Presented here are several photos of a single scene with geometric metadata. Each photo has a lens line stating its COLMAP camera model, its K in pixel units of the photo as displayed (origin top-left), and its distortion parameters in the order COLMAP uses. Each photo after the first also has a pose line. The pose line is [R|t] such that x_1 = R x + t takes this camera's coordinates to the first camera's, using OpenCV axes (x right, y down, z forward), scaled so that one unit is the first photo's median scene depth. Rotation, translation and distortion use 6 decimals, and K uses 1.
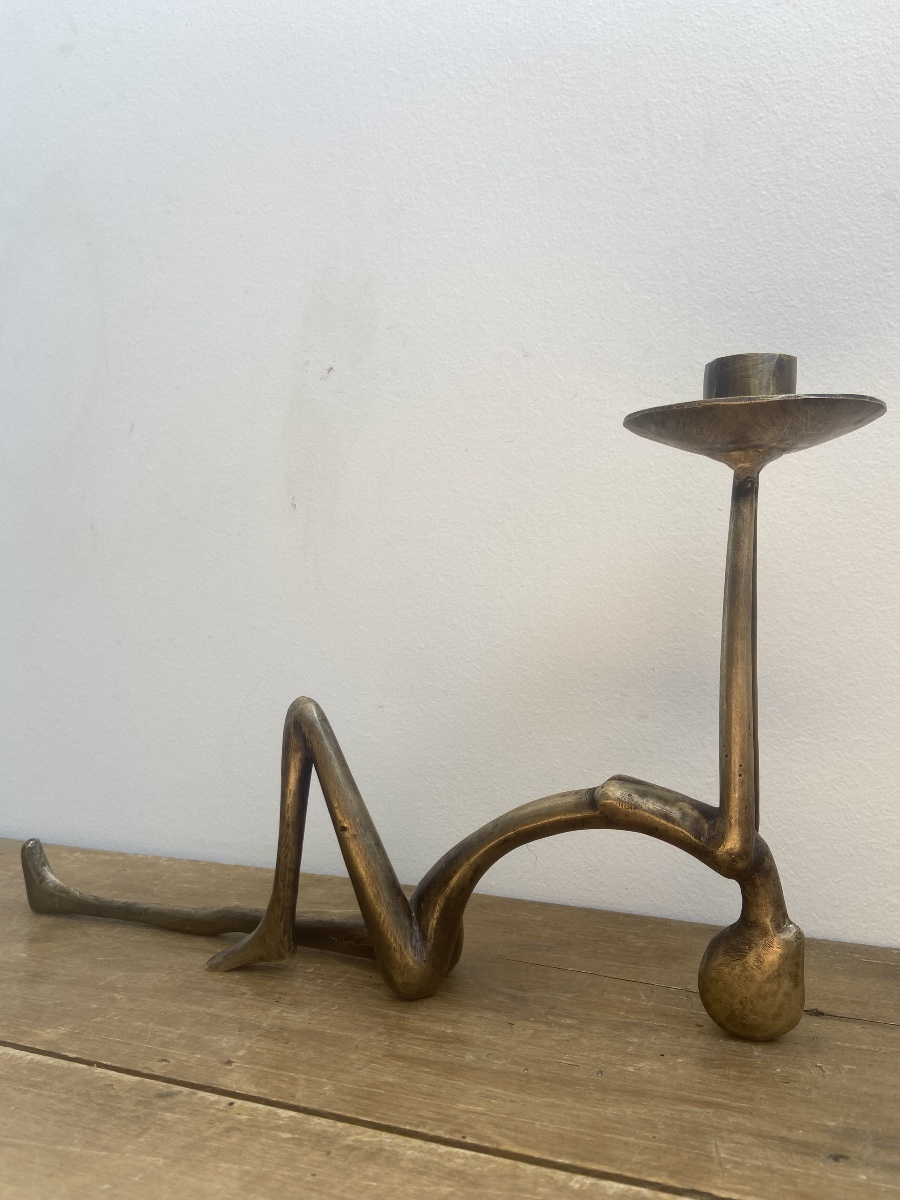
lens RADIAL K [[878.8, 0, 438.9], [0, 878.8, 595.8], [0, 0, 1]] dist [0.006709, -0.040194]
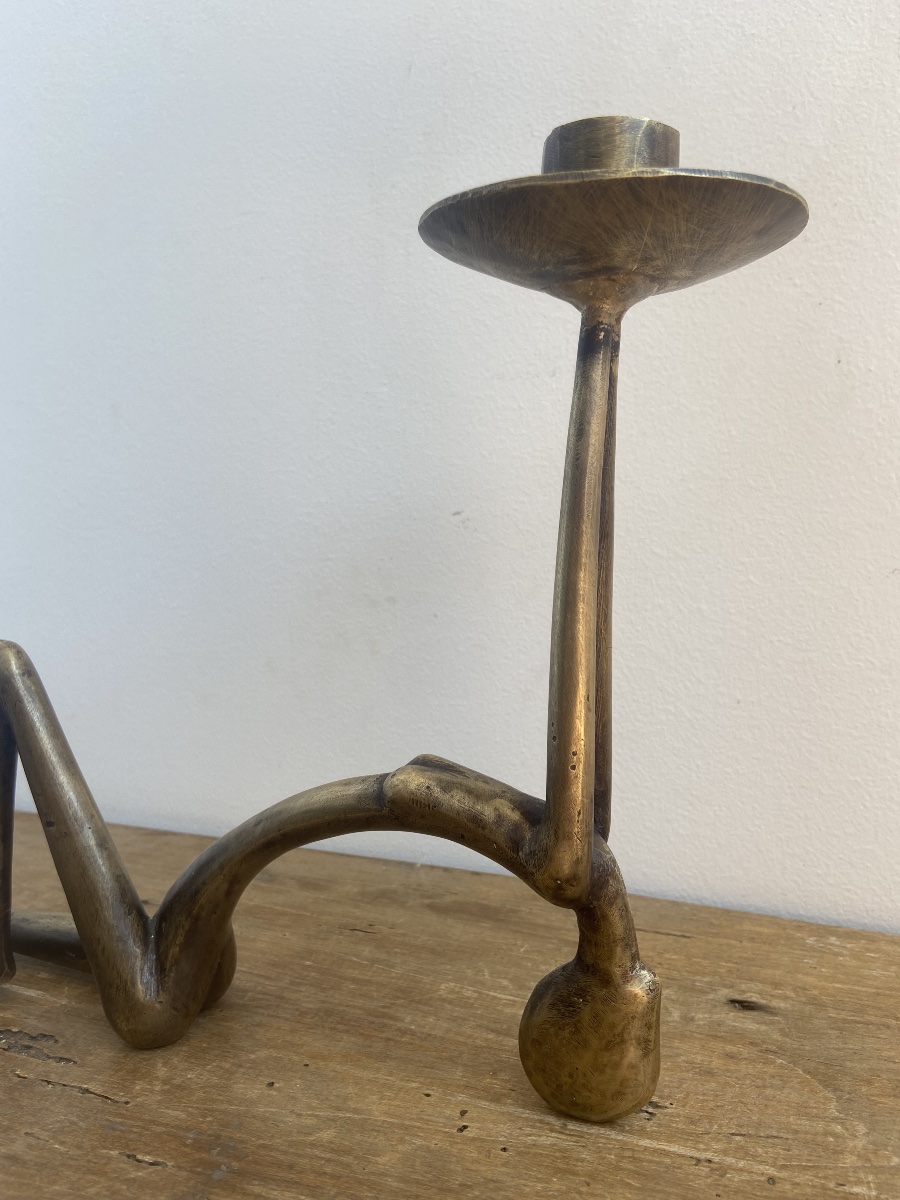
lens RADIAL K [[878.8, 0, 455.8], [0, 878.8, 595.5], [0, 0, 1]] dist [0.006709, -0.040194]
pose [[0.998377, 0.004897, 0.056740, 0.204831], [-0.010712, 0.994662, 0.102634, 0.001759], [-0.055934, -0.103075, 0.993100, 0.327898]]
